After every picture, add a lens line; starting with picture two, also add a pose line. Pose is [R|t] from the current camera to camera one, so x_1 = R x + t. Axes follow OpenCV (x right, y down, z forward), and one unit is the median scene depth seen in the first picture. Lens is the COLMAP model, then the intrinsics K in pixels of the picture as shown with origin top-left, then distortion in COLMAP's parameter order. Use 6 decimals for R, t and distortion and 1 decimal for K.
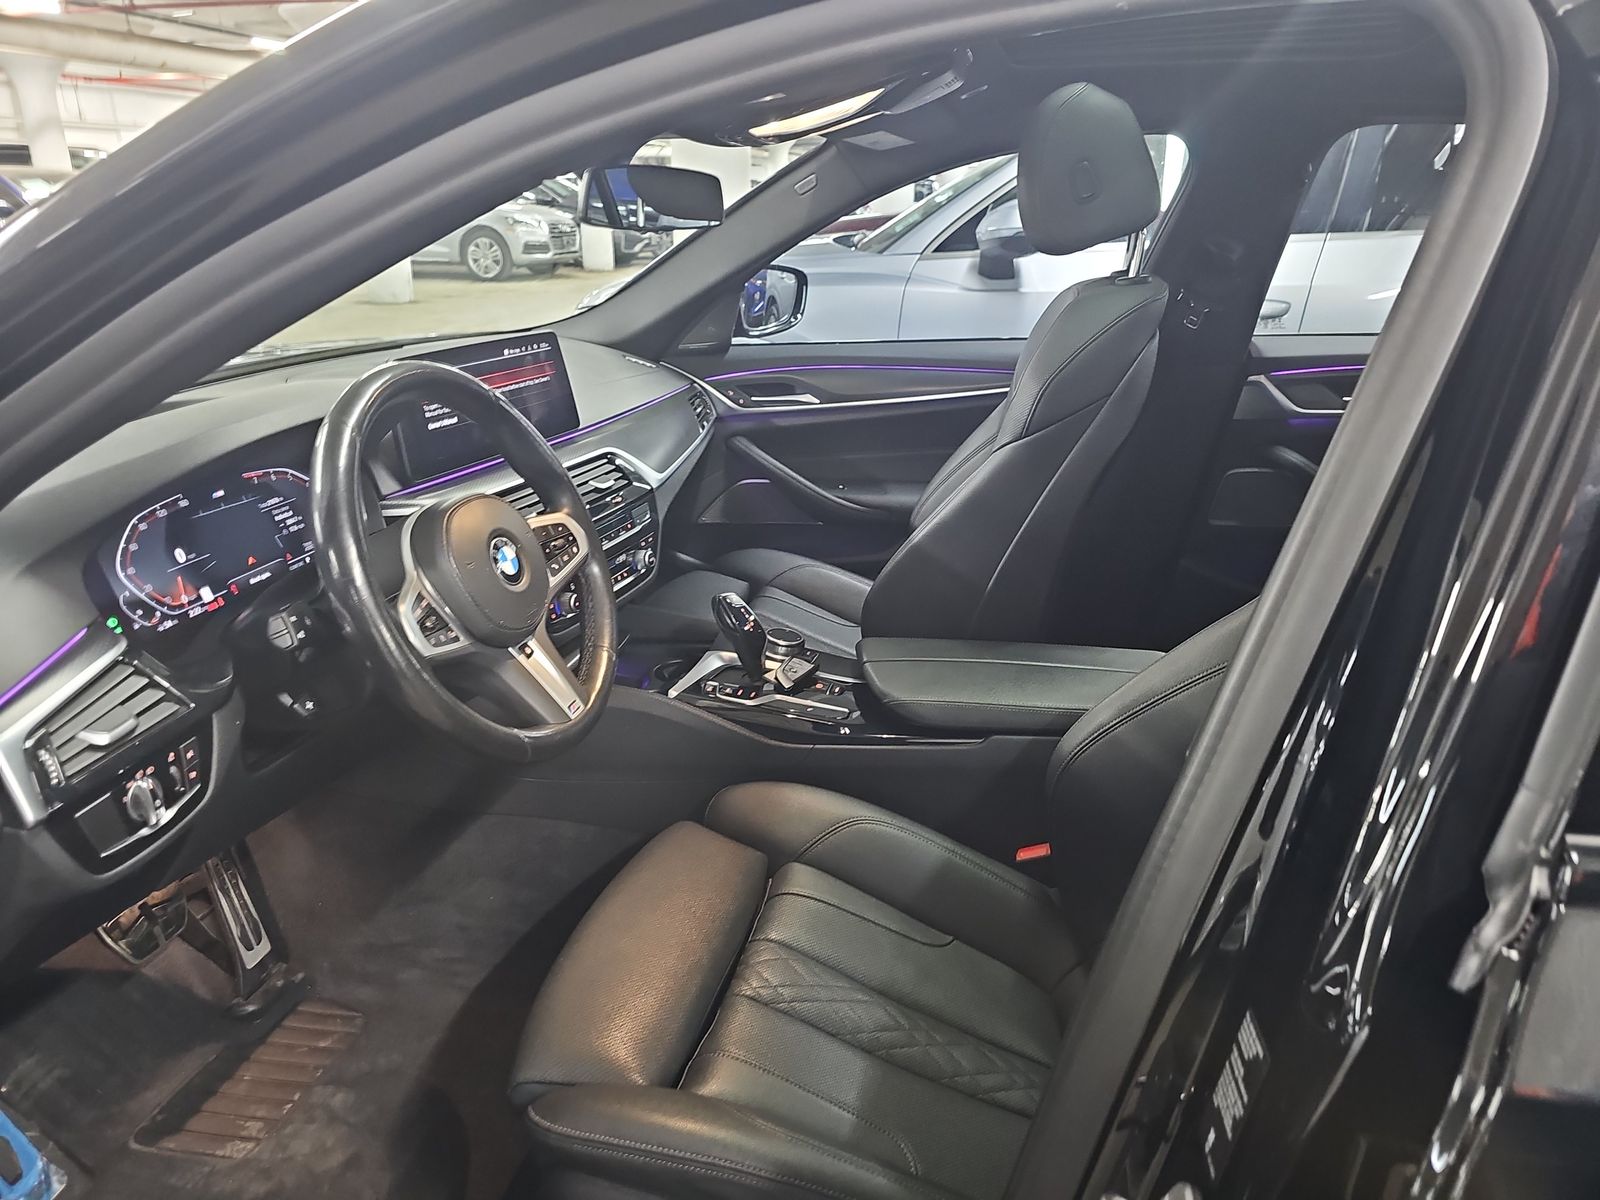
lens RADIAL K [[1076.6, 0, 812.1], [0, 1076.6, 605.6], [0, 0, 1]] dist [0.032779, -0.038268]
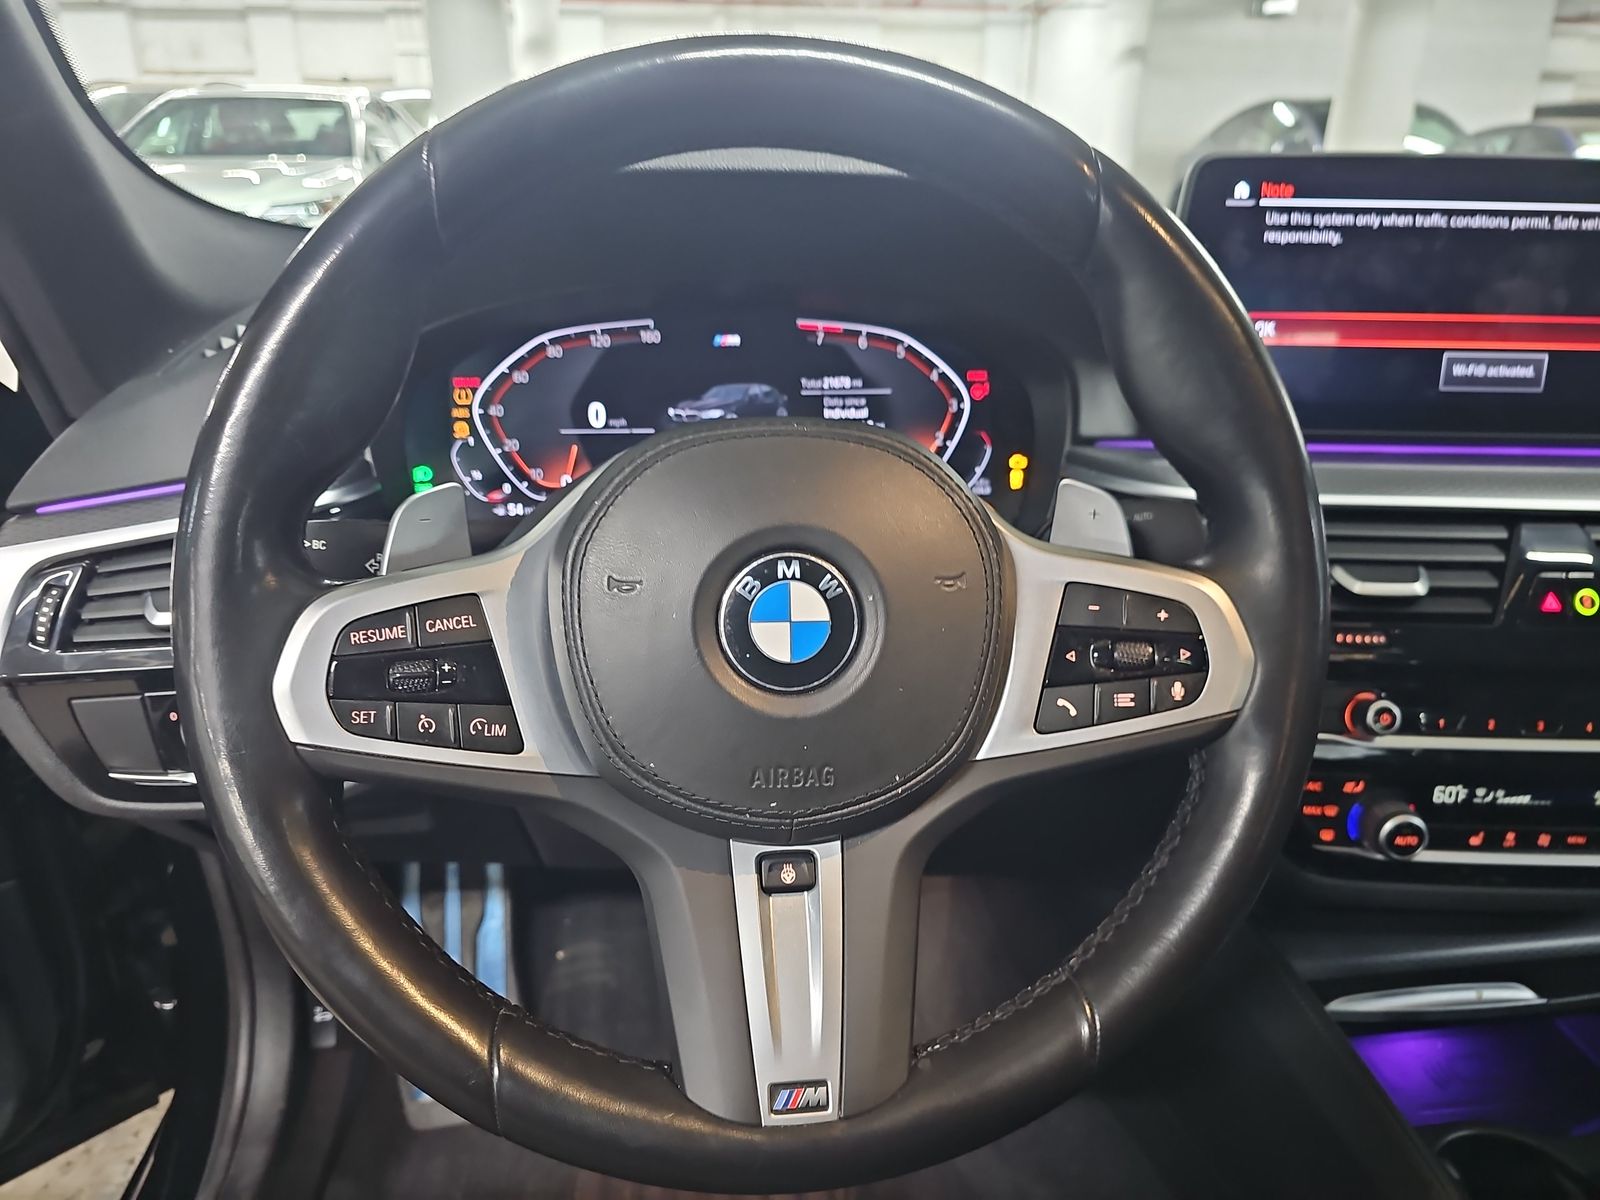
lens RADIAL K [[1076.6, 0, 753.5], [0, 1076.6, 633.6], [0, 0, 1]] dist [0.032779, -0.038268]
pose [[0.328786, 0.367530, -0.869955, 0.015675], [-0.336180, 0.906376, 0.255863, -0.106656], [0.882543, 0.208337, 0.421560, 0.756844]]
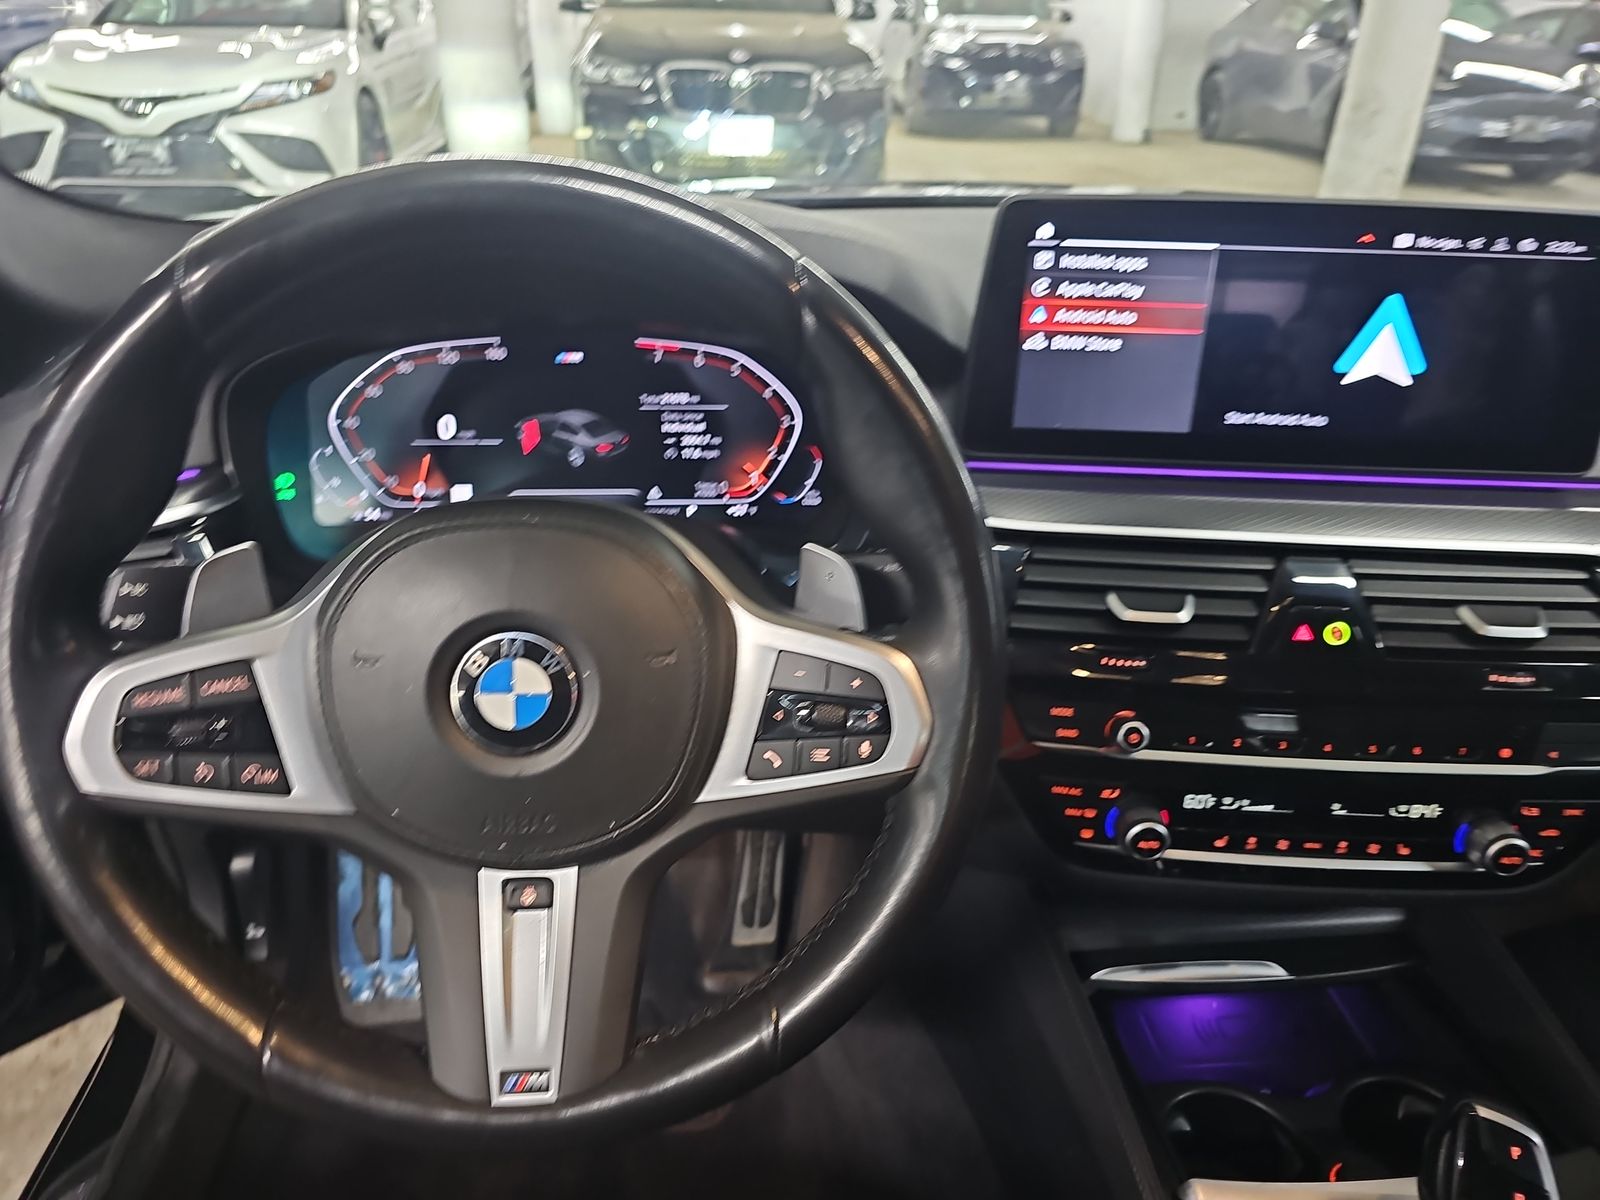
lens RADIAL K [[1076.6, 0, 763.0], [0, 1076.6, 625.7], [0, 0, 1]] dist [0.032779, -0.038268]
pose [[0.304455, 0.465160, -0.831224, 0.064123], [-0.350933, 0.866044, 0.356109, -0.215531], [0.885524, 0.183285, 0.426911, 0.814484]]
